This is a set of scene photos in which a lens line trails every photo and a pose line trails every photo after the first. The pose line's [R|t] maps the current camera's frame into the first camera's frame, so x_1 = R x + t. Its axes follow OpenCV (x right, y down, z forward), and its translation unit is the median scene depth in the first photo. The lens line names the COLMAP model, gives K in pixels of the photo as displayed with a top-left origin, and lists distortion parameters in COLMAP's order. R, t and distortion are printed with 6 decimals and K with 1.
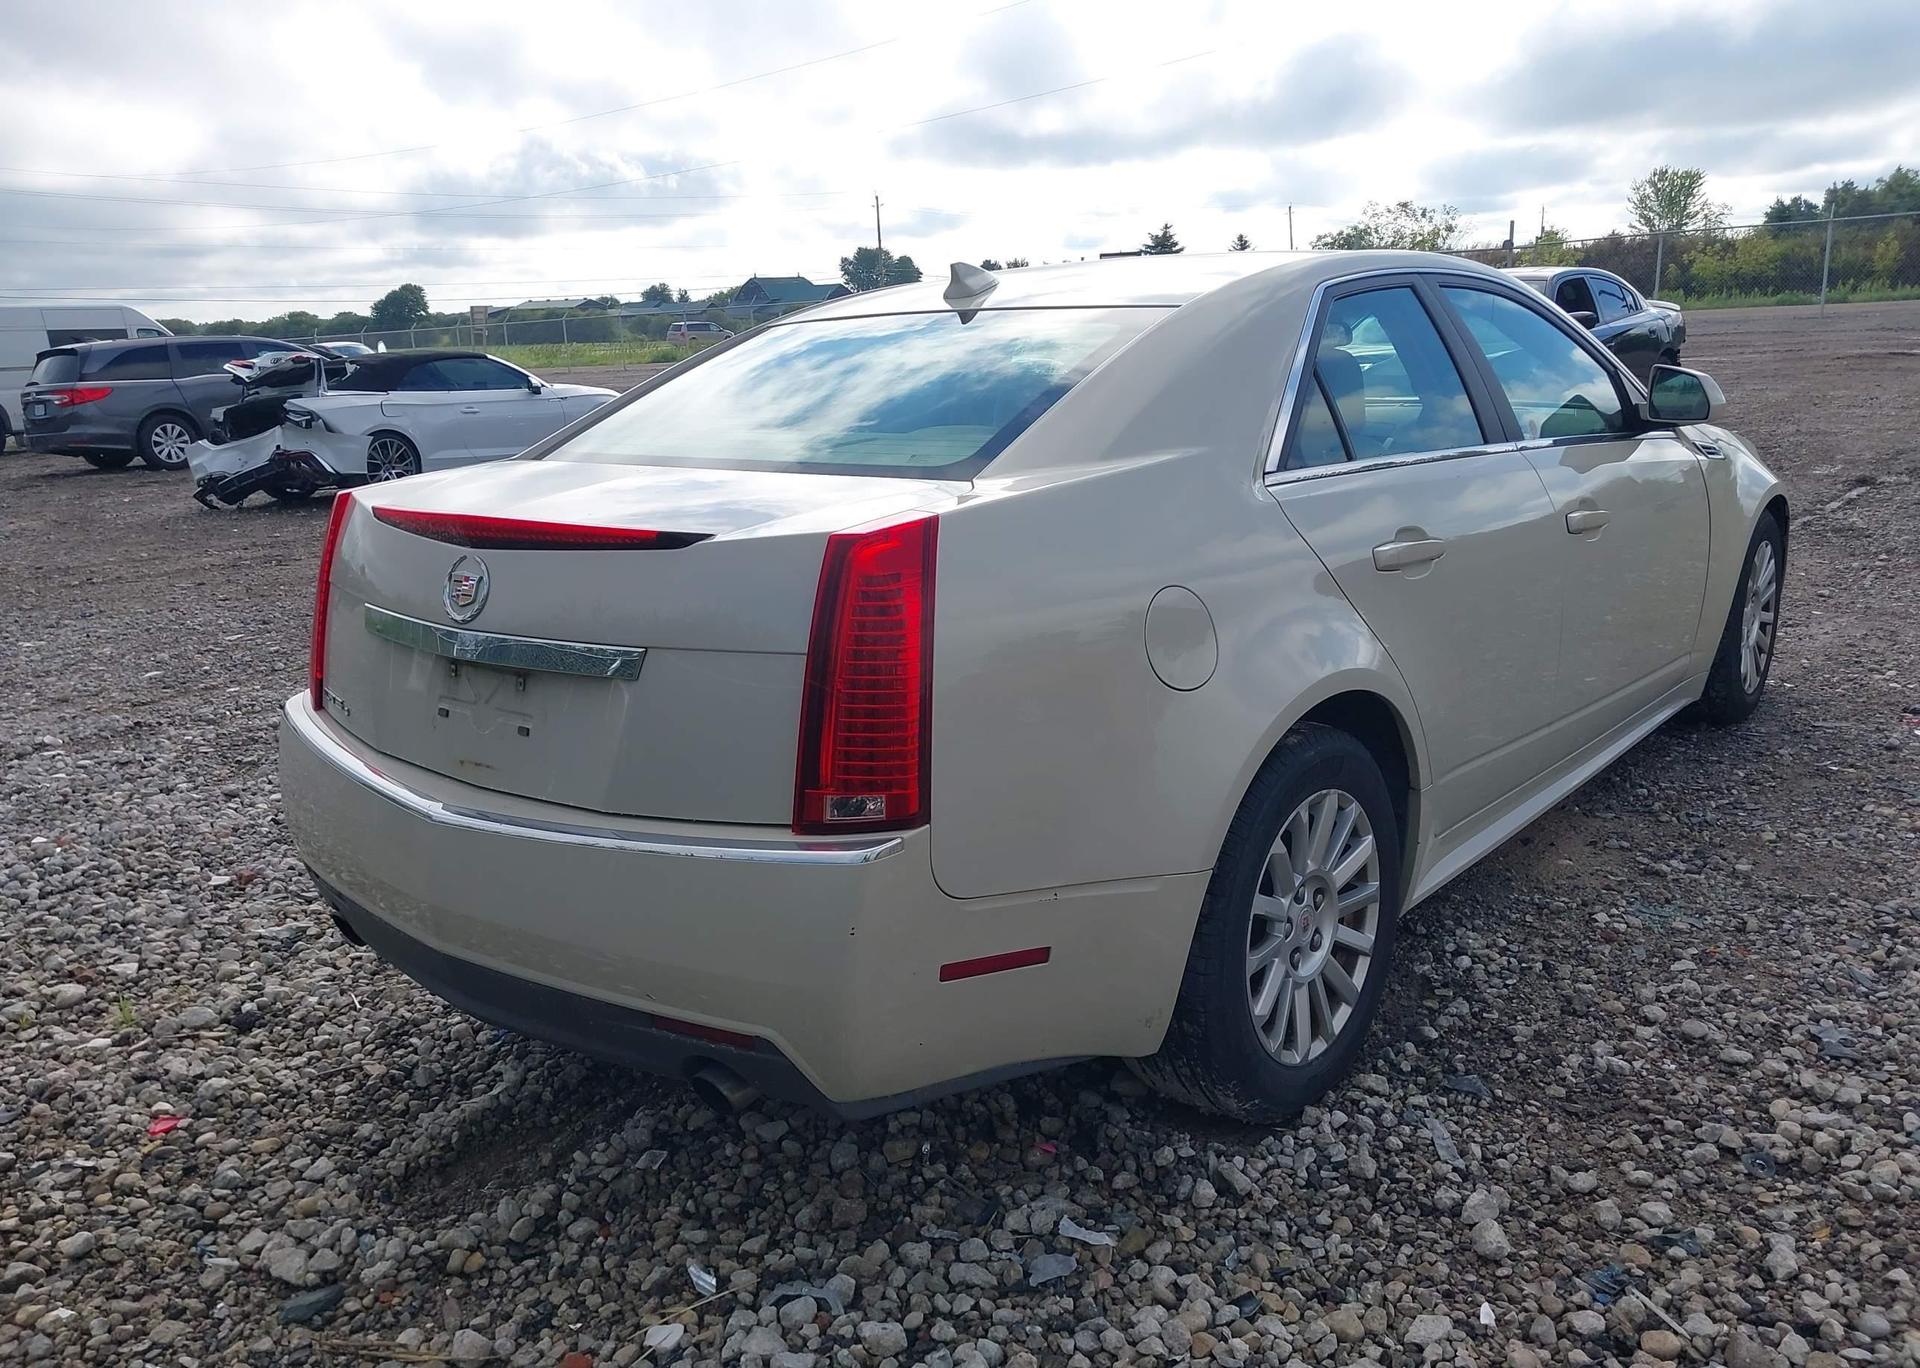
lens RADIAL K [[1520.0, 0, 951.9], [0, 1520.0, 686.0], [0, 0, 1]] dist [0.020394, -0.034156]
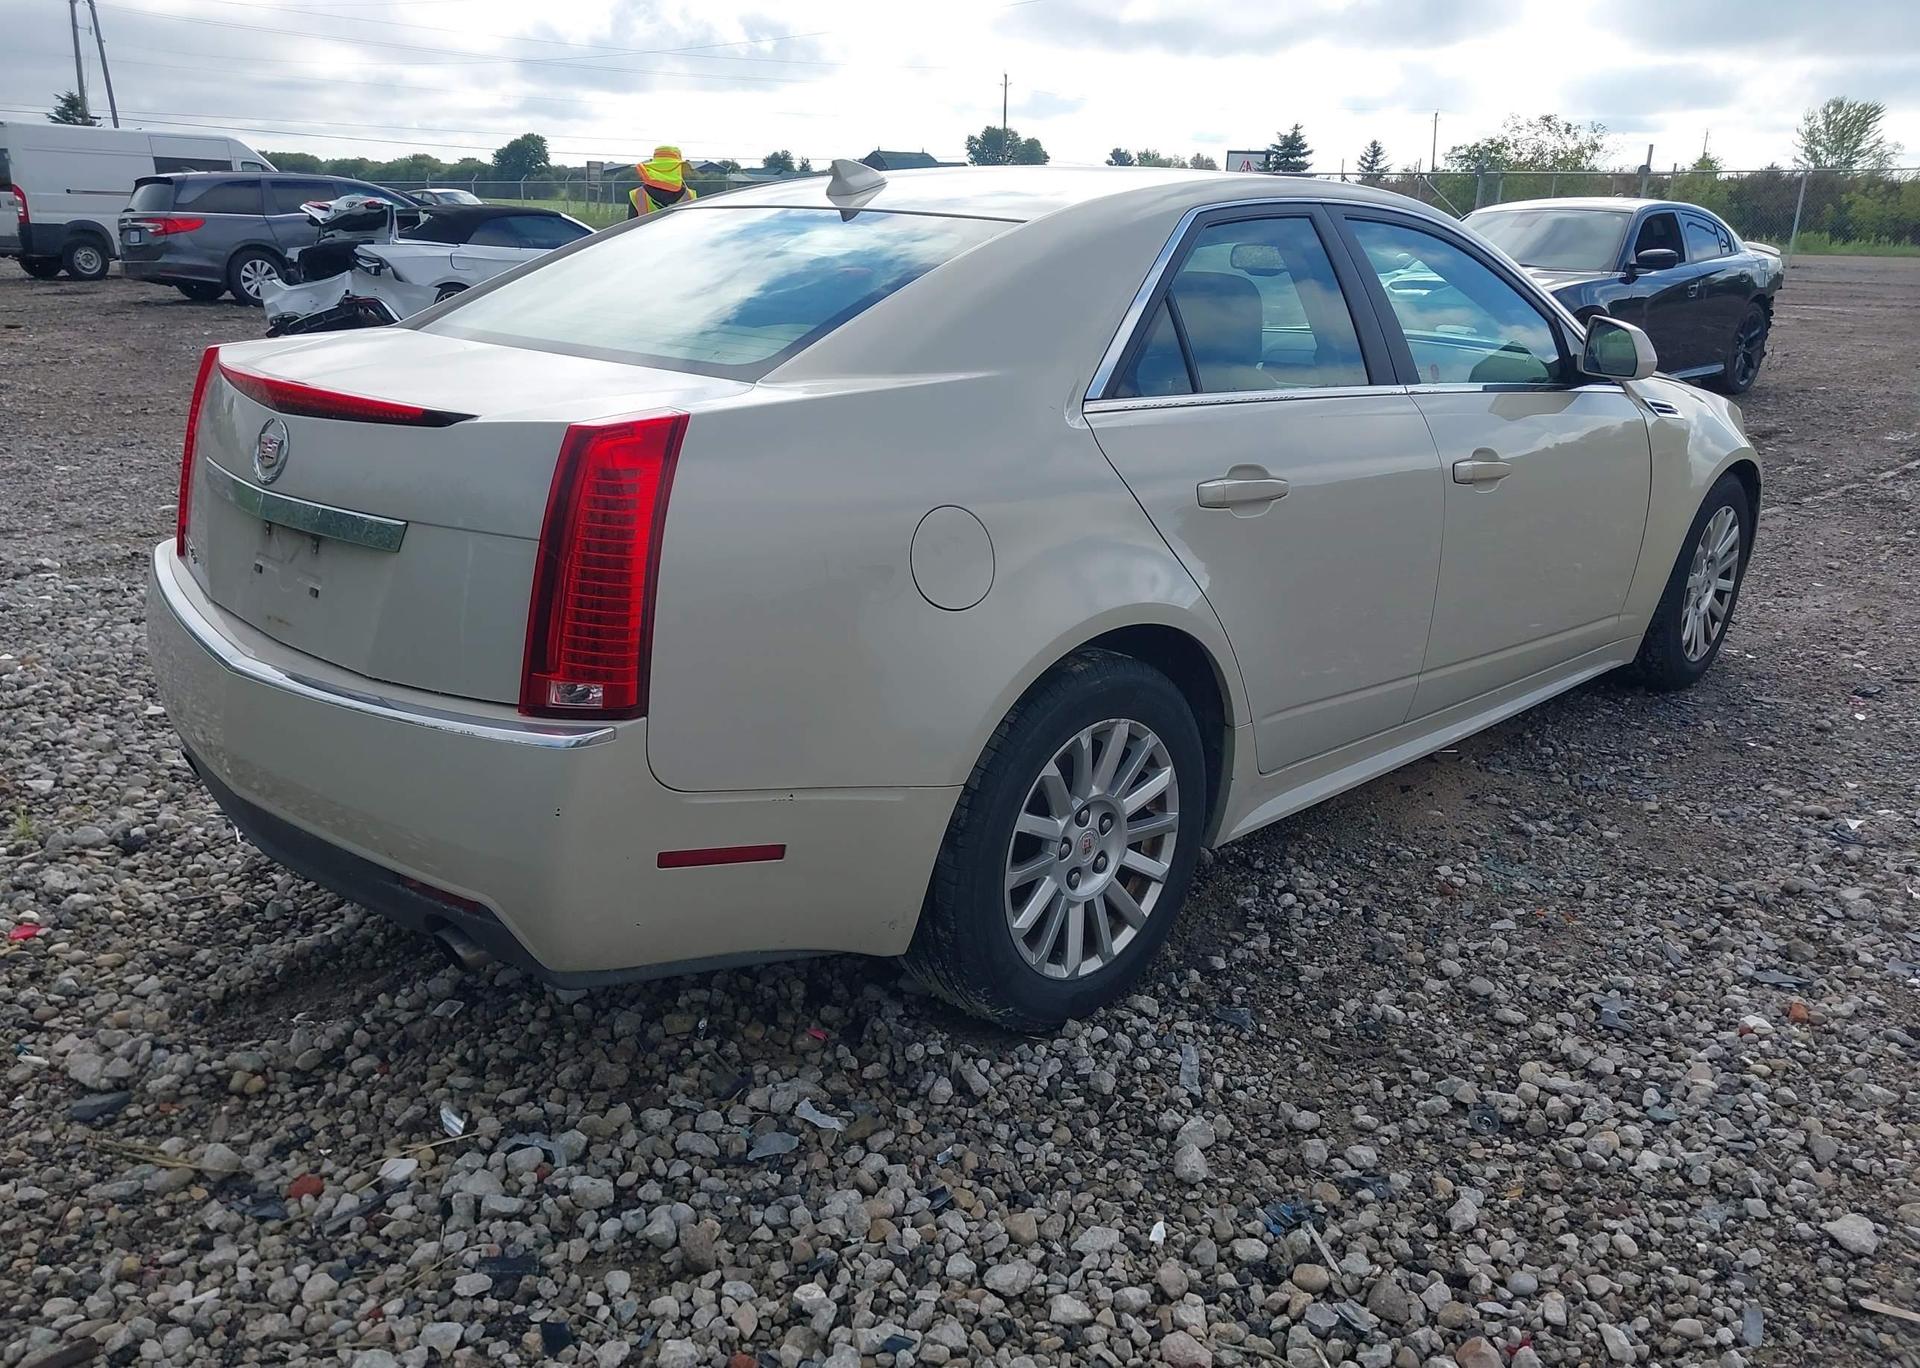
lens RADIAL K [[1520.0, 0, 948.0], [0, 1520.0, 699.5], [0, 0, 1]] dist [0.020394, -0.034156]
pose [[0.994402, 0.089190, -0.056657, 0.176762], [-0.084477, 0.993148, 0.080747, -0.015733], [0.063471, -0.075509, 0.995123, -0.013168]]
